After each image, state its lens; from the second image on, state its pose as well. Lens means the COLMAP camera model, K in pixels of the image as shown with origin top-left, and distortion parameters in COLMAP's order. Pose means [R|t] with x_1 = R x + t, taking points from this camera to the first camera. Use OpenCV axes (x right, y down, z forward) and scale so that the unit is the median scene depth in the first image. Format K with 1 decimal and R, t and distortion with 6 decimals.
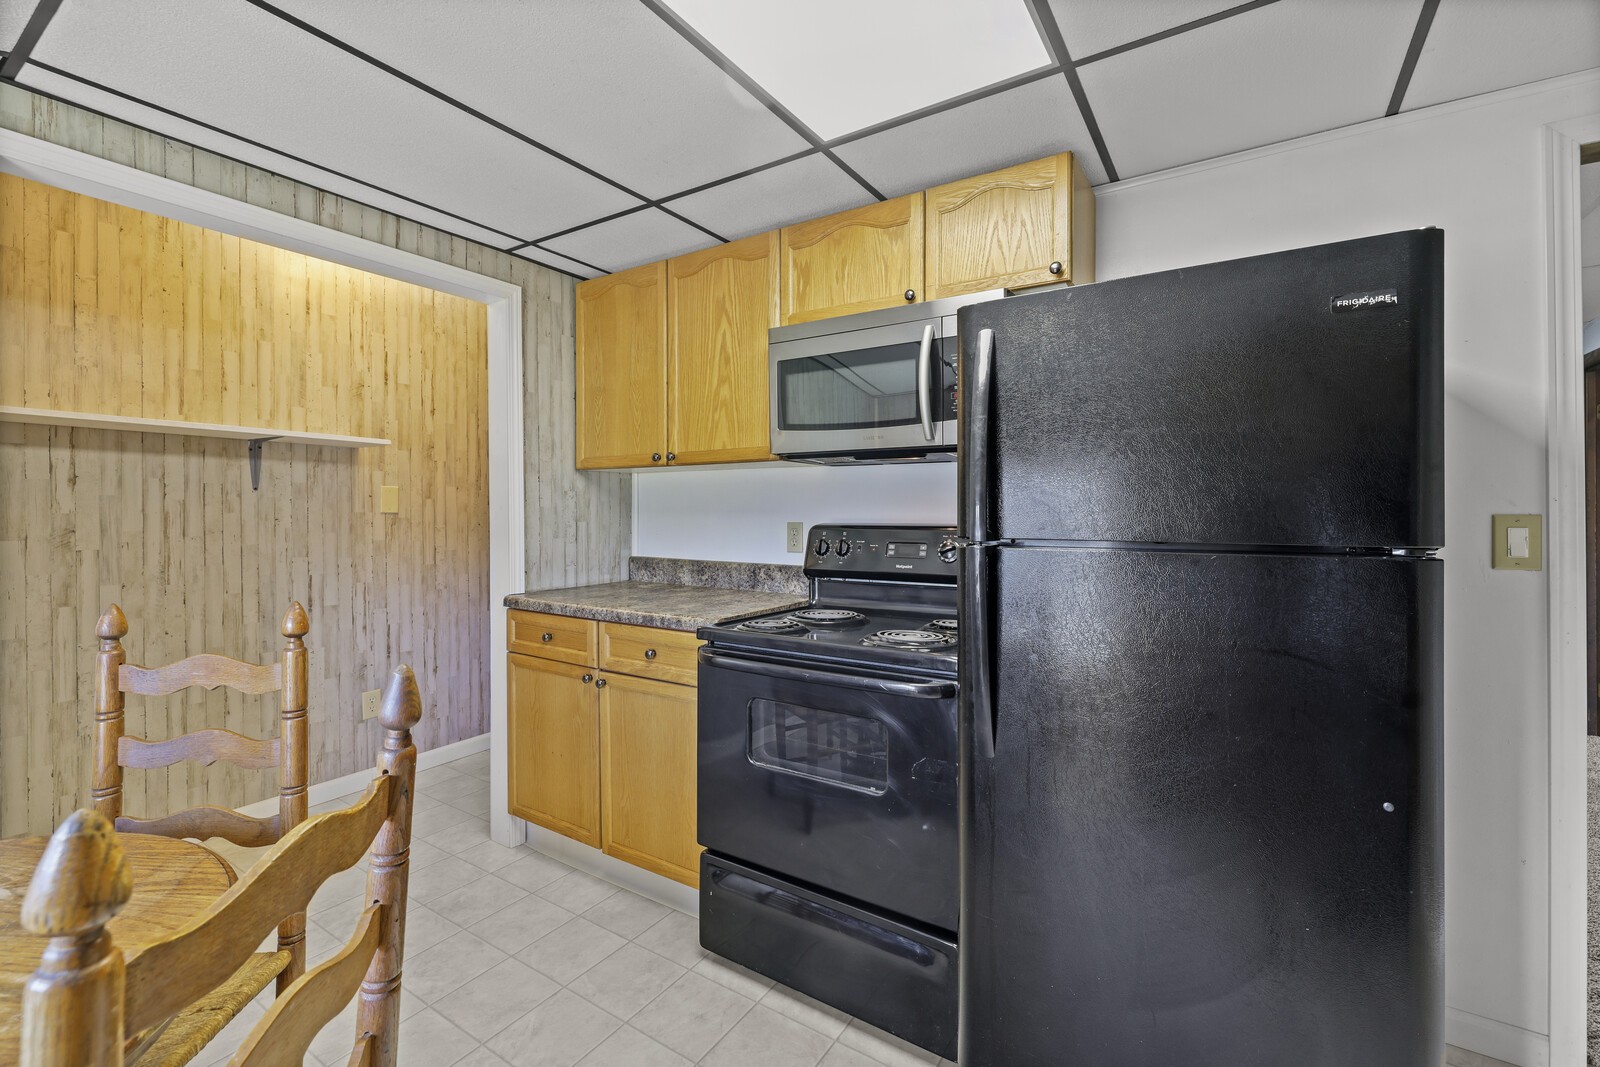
lens RADIAL K [[682.6, 0, 810.7], [0, 682.6, 511.2], [0, 0, 1]] dist [-0.000844, -0.000770]
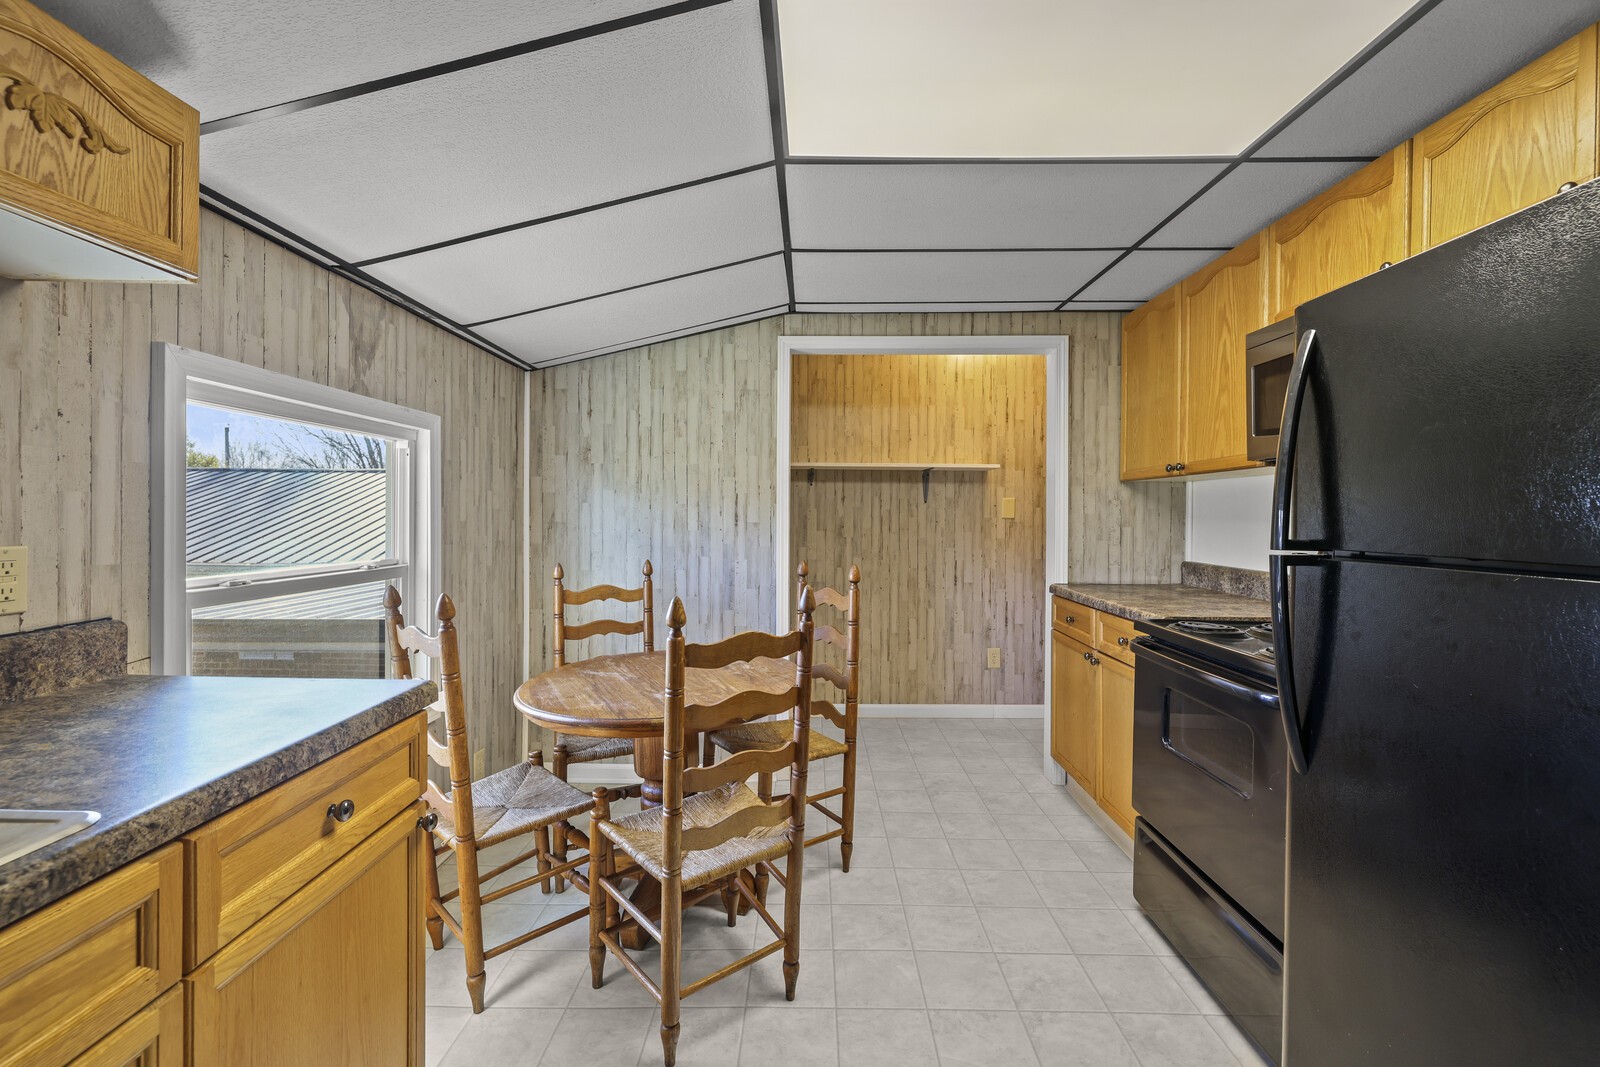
lens RADIAL K [[682.6, 0, 801.8], [0, 682.6, 521.2], [0, 0, 1]] dist [-0.000844, -0.000770]
pose [[0.528840, 0.010644, -0.848655, 0.389668], [-0.005753, 0.999943, 0.008957, -0.001539], [0.848702, 0.000145, 0.528871, -0.063075]]
